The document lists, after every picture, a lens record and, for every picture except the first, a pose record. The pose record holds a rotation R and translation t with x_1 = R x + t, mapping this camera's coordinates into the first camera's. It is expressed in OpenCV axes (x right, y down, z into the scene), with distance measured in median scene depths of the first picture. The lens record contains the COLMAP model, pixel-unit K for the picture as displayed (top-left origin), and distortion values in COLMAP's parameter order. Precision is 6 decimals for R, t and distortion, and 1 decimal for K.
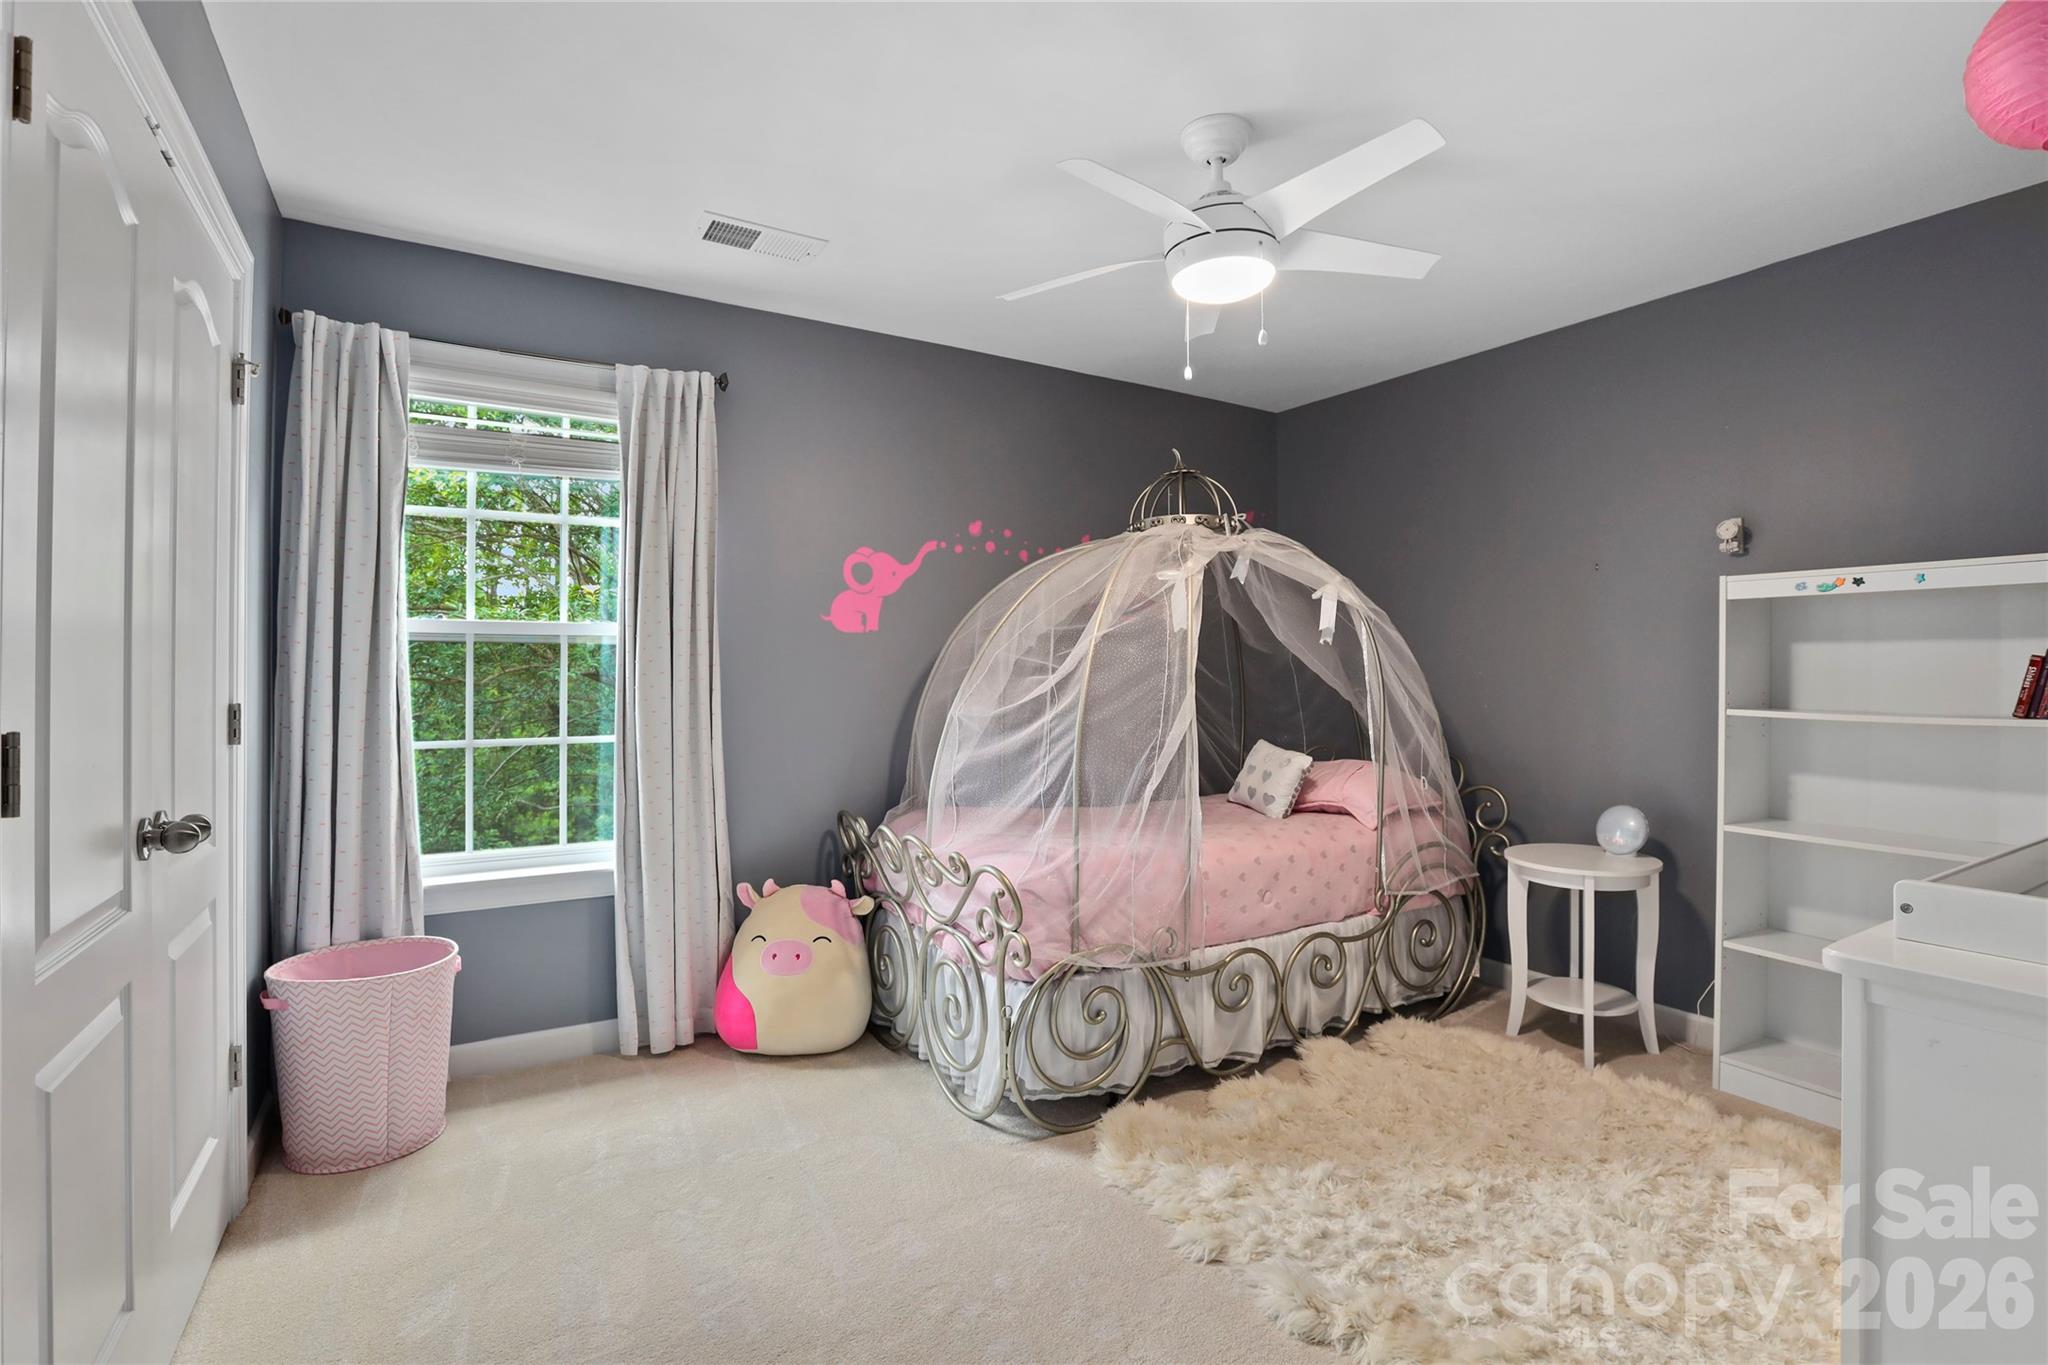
lens RADIAL K [[938.3, 0, 1026.8], [0, 938.3, 662.9], [0, 0, 1]] dist [-0.039491, 0.010553]
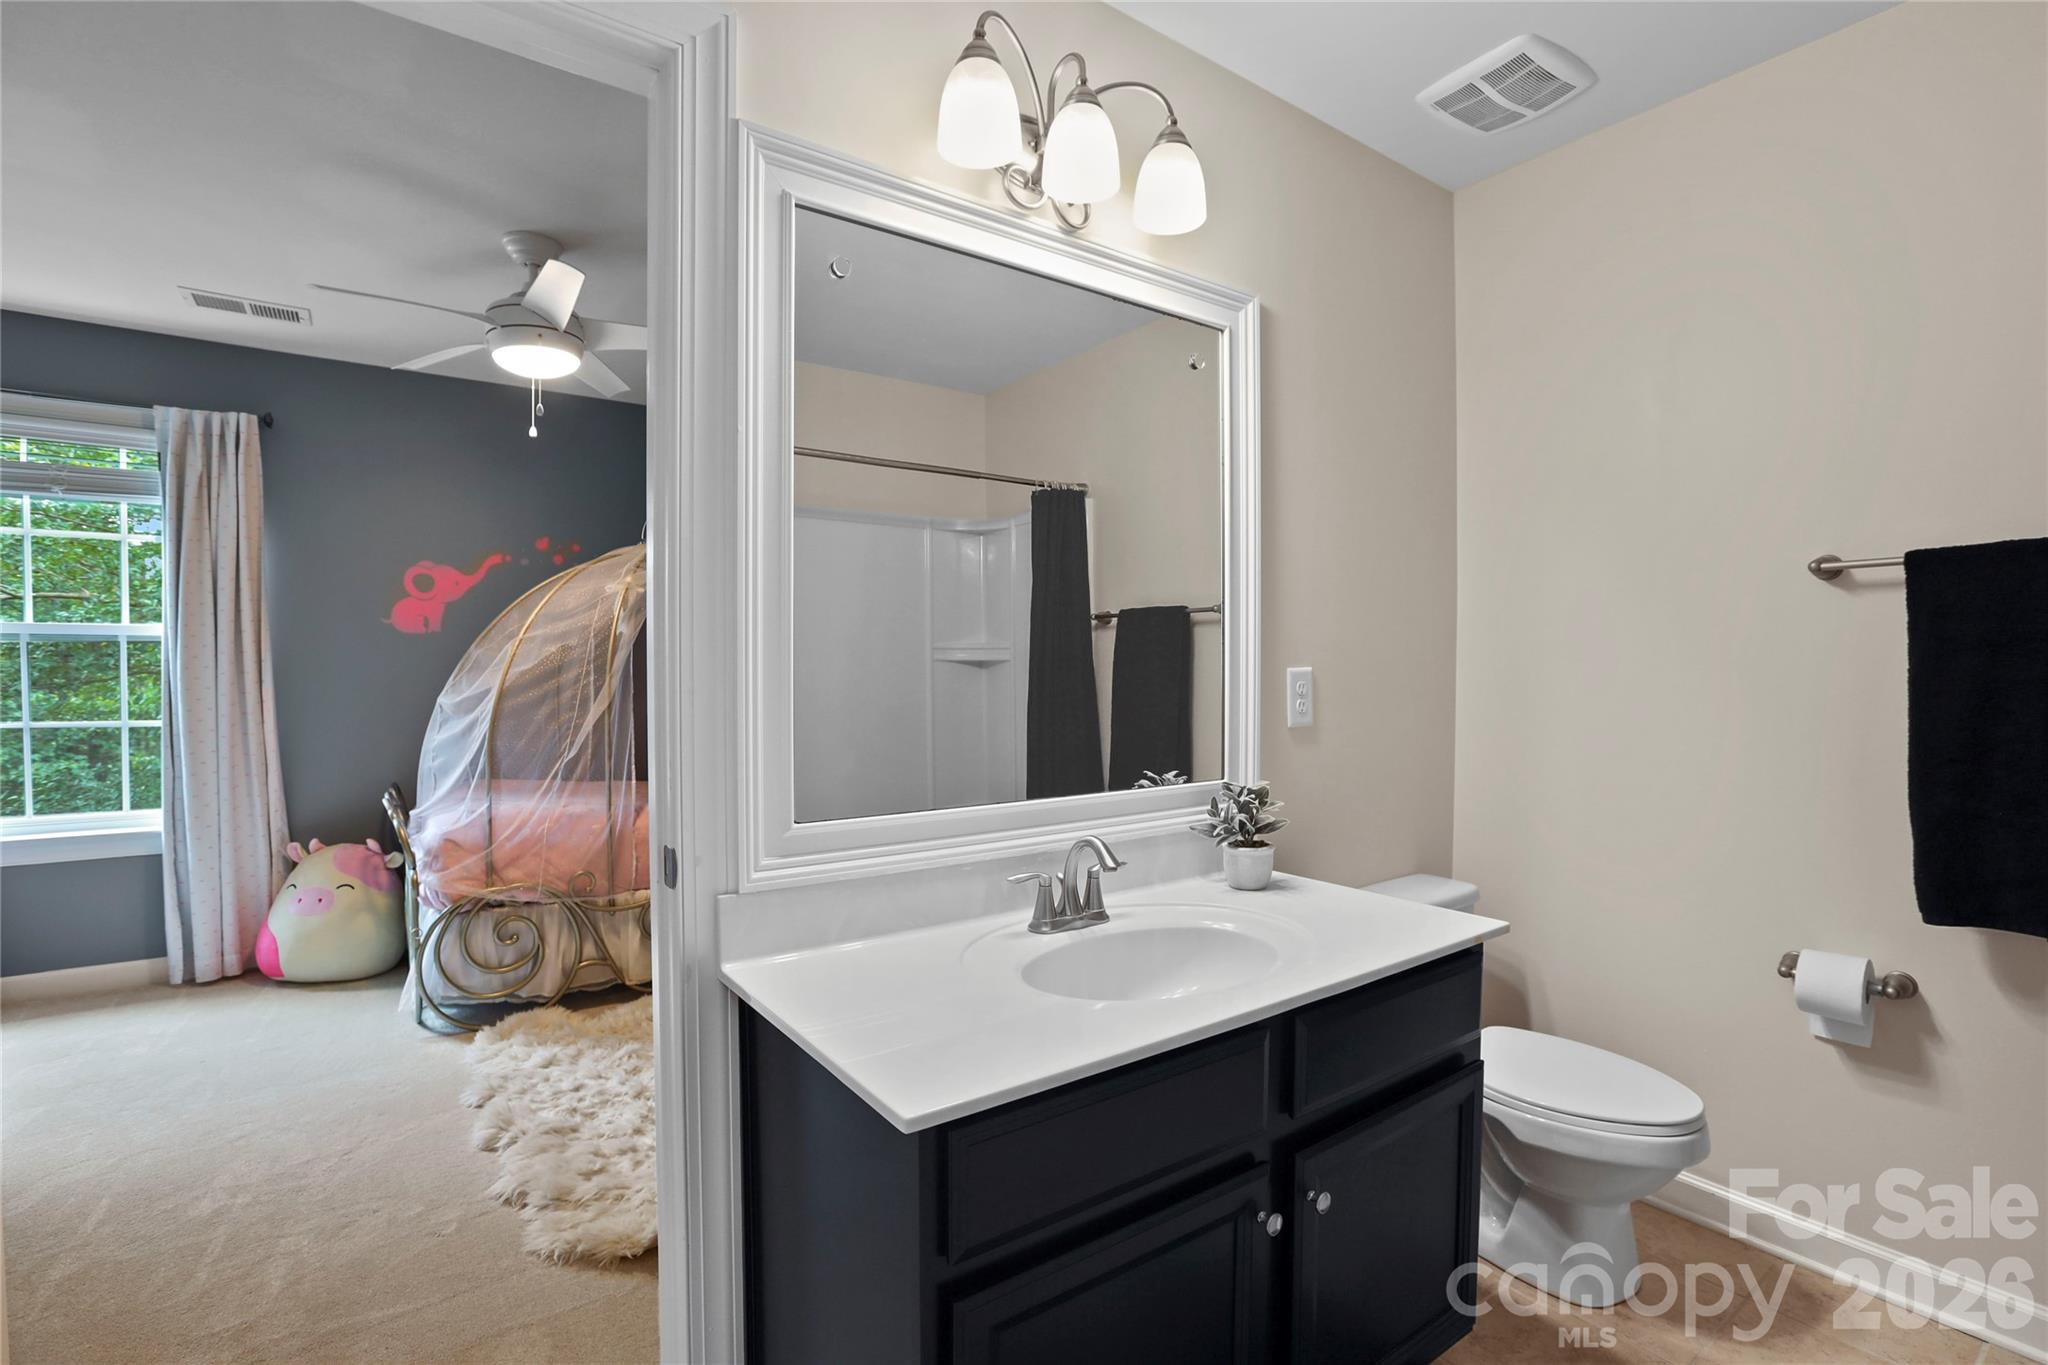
lens RADIAL K [[938.3, 0, 1039.7], [0, 938.3, 688.0], [0, 0, 1]] dist [-0.039491, 0.010553]
pose [[0.998007, 0.000502, 0.063106, 0.613401], [-0.002176, 0.999647, 0.026470, 0.004866], [-0.063070, -0.026555, 0.997656, -0.241631]]
